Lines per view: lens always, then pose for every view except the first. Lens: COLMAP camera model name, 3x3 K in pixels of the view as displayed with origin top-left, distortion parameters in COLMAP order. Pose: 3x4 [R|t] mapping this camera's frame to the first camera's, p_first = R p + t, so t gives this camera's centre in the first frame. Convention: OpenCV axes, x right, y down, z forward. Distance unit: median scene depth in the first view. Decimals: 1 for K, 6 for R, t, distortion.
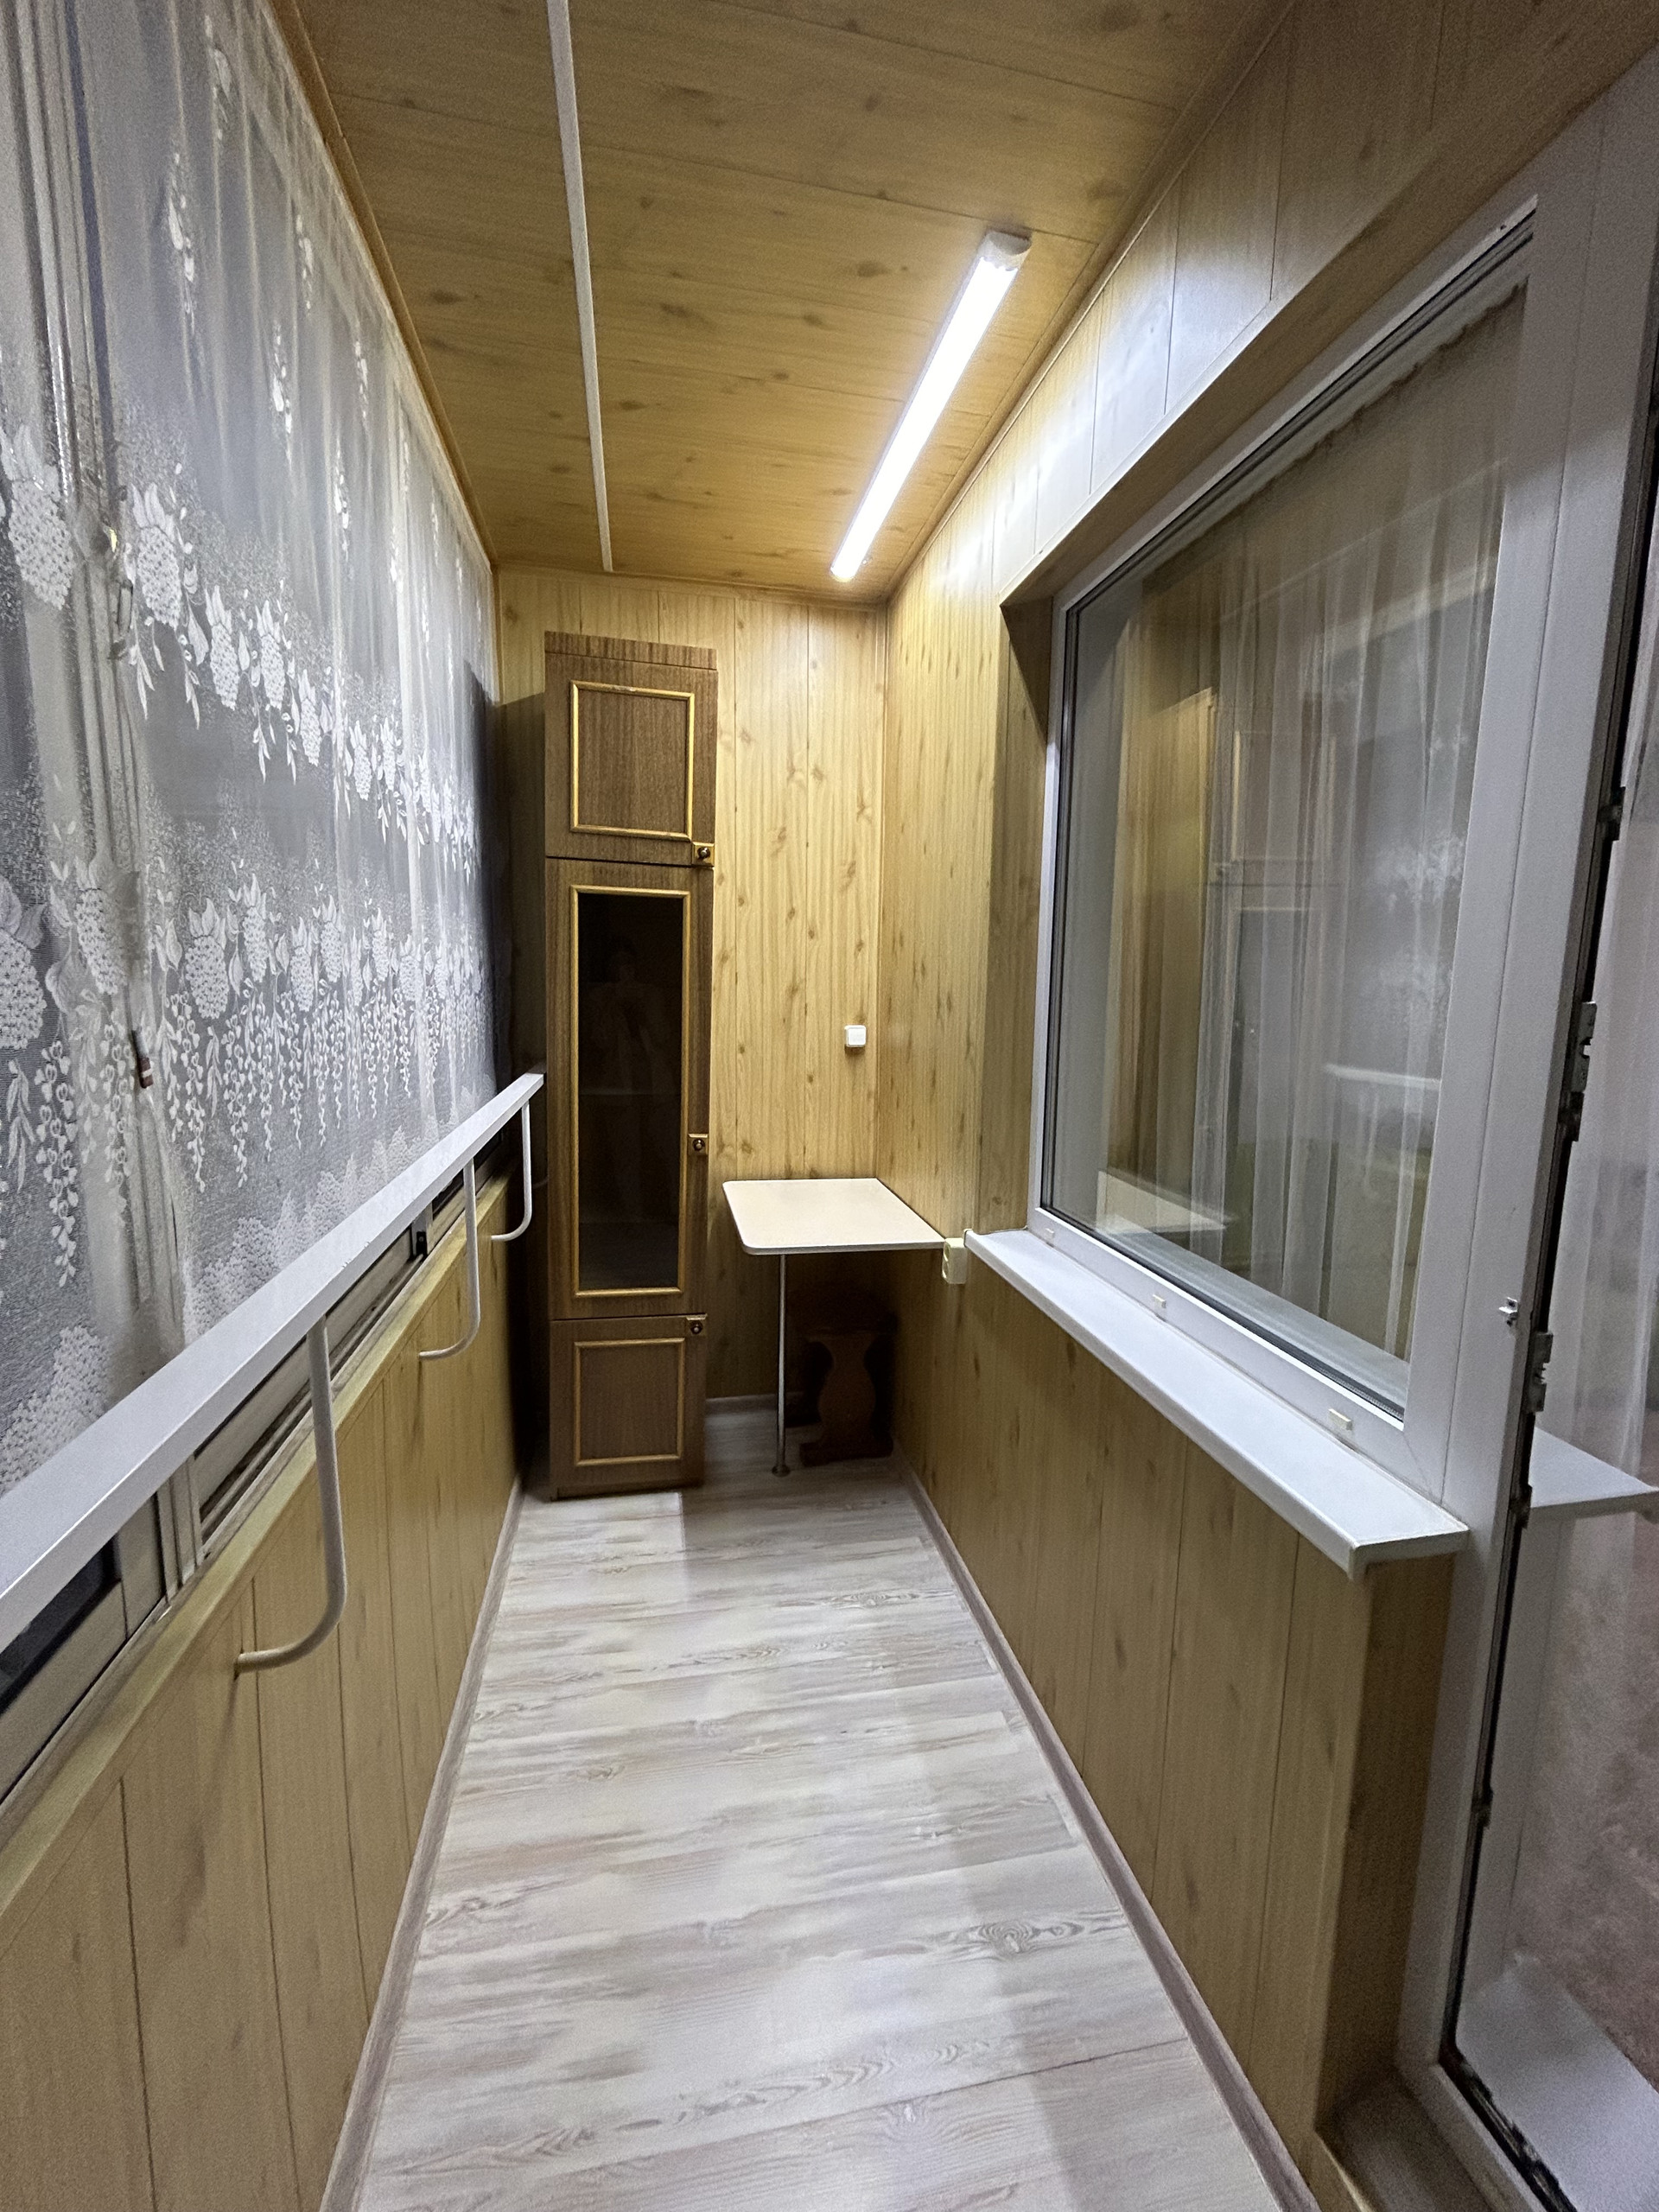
lens RADIAL K [[897.3, 0, 818.6], [0, 897.3, 1096.9], [0, 0, 1]] dist [-0.000090, -0.000444]
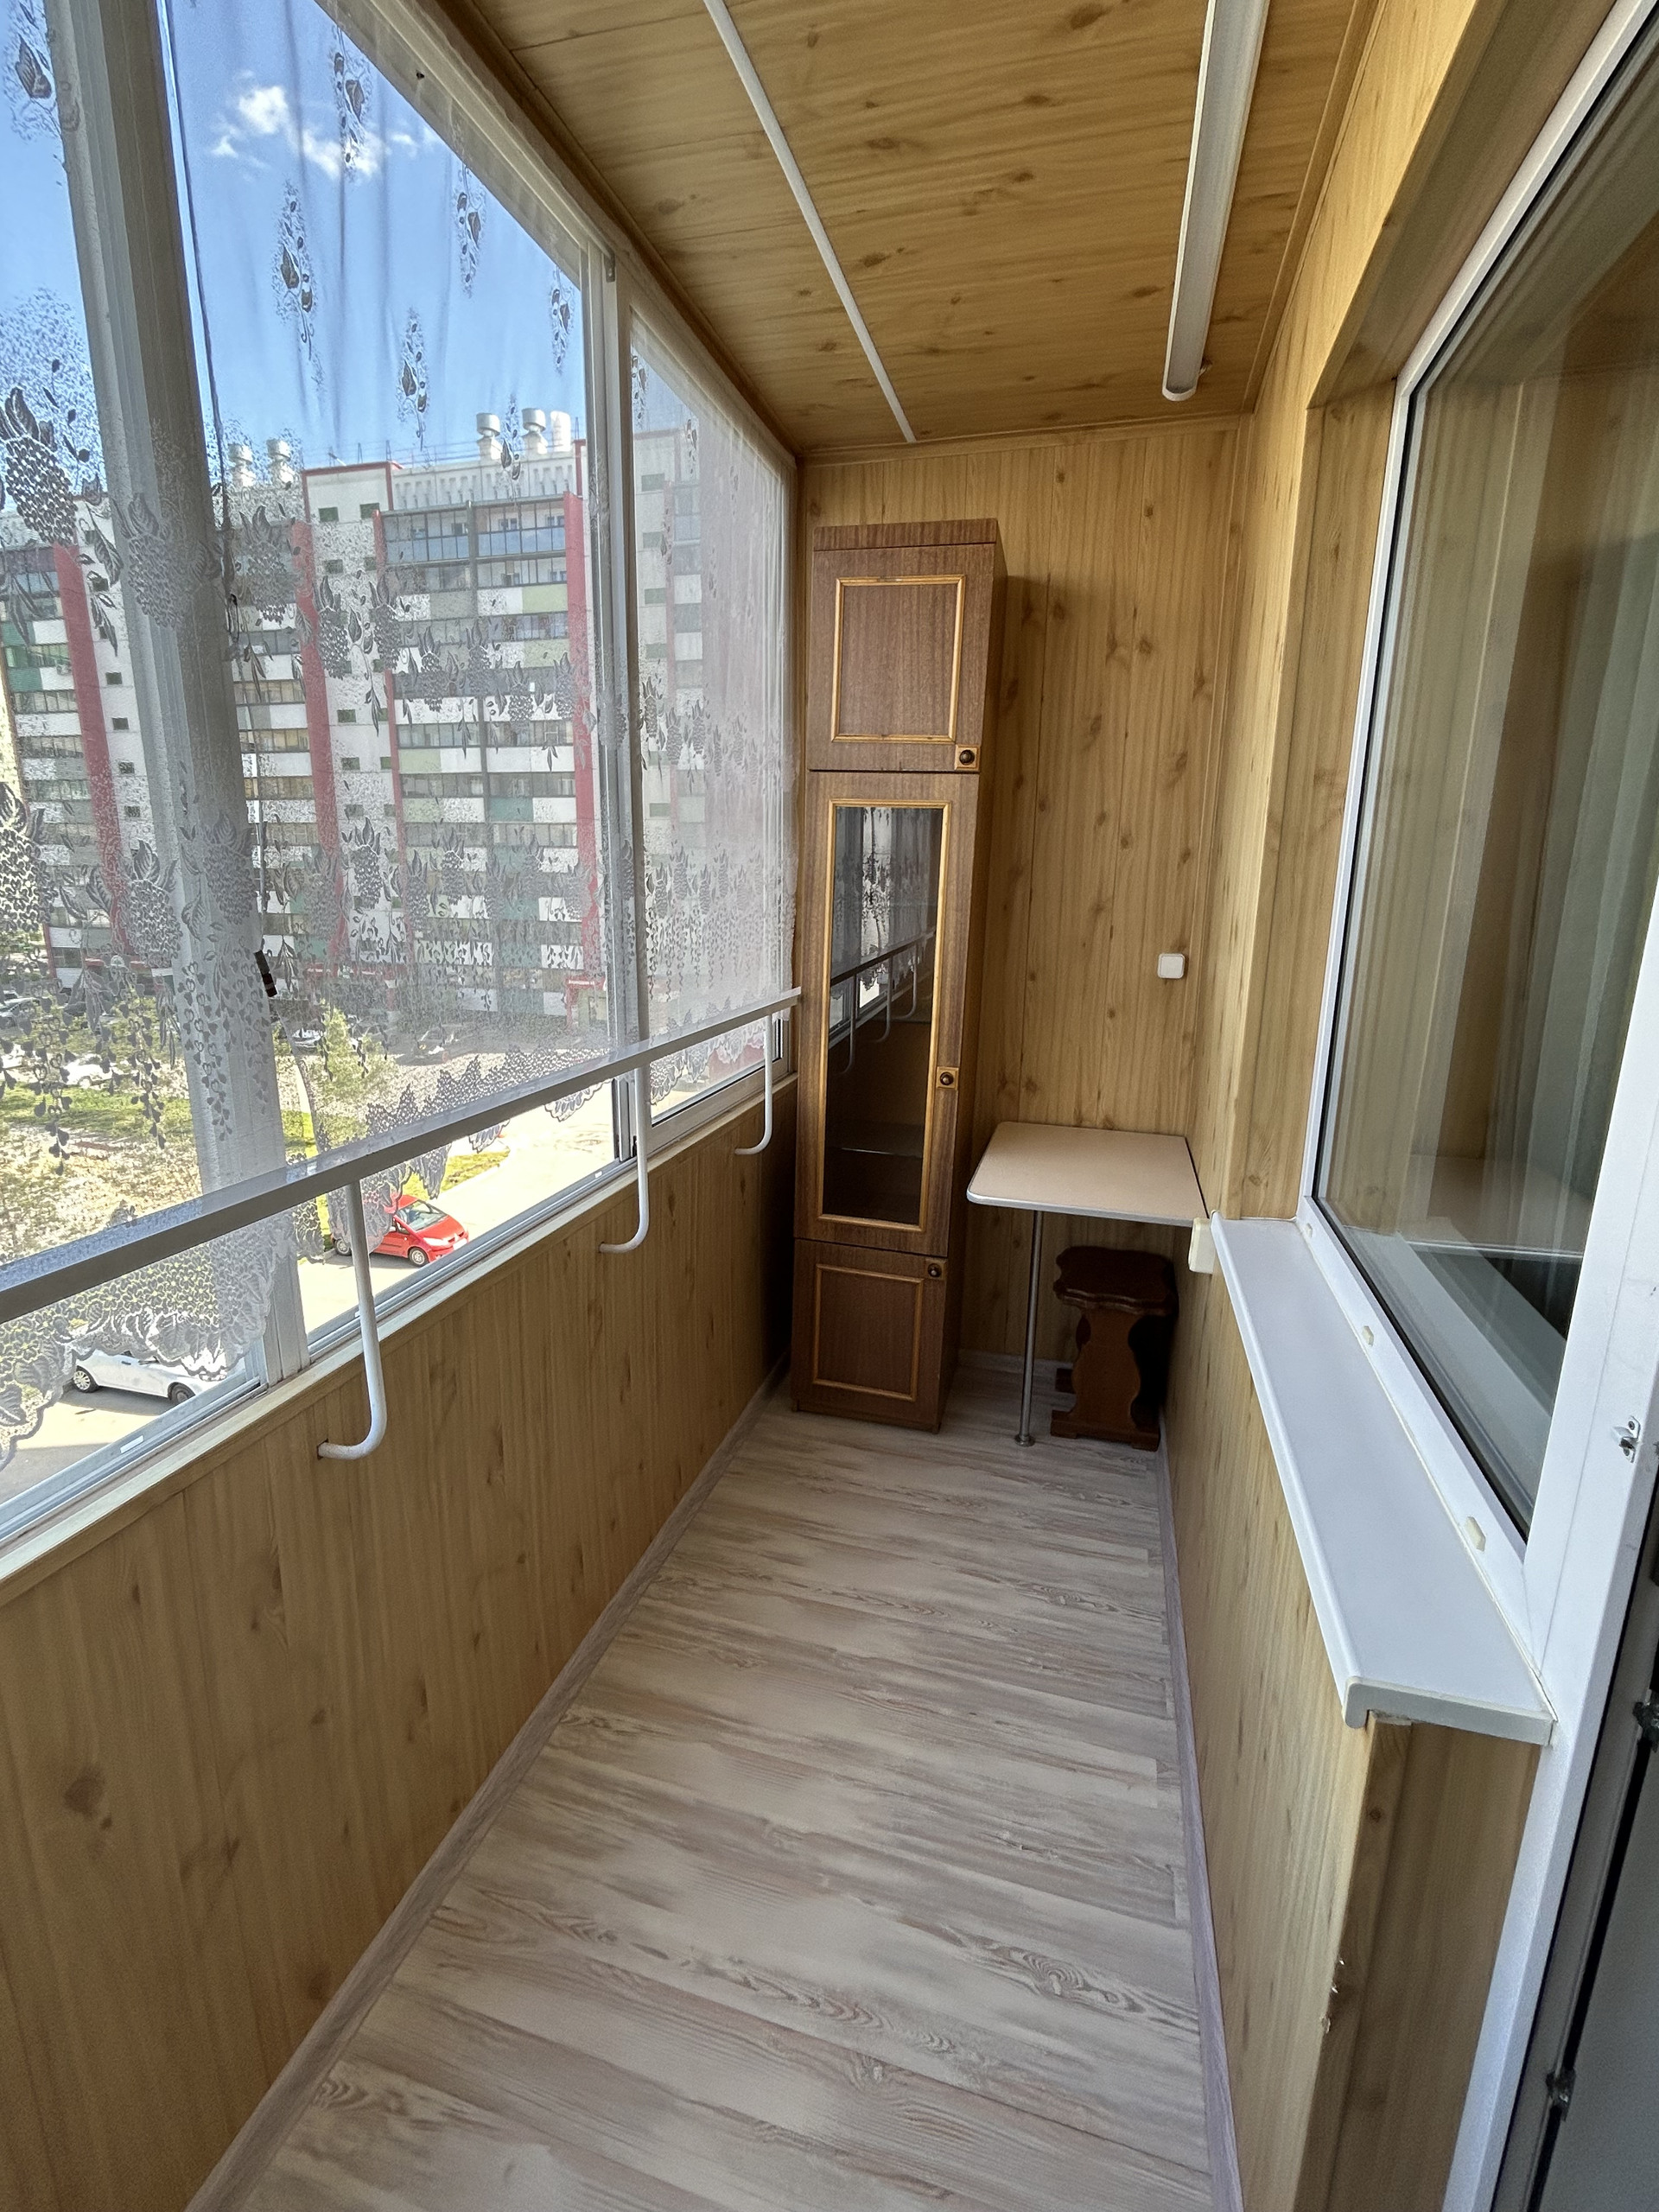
lens RADIAL K [[993.2, 0, 828.0], [0, 993.2, 1094.5], [0, 0, 1]] dist [0.000093, 0.001376]
pose [[0.891800, 0.096184, -0.442087, 0.234581], [-0.060626, 0.993733, 0.093908, -0.021492], [0.448349, -0.056945, 0.892043, 0.030796]]
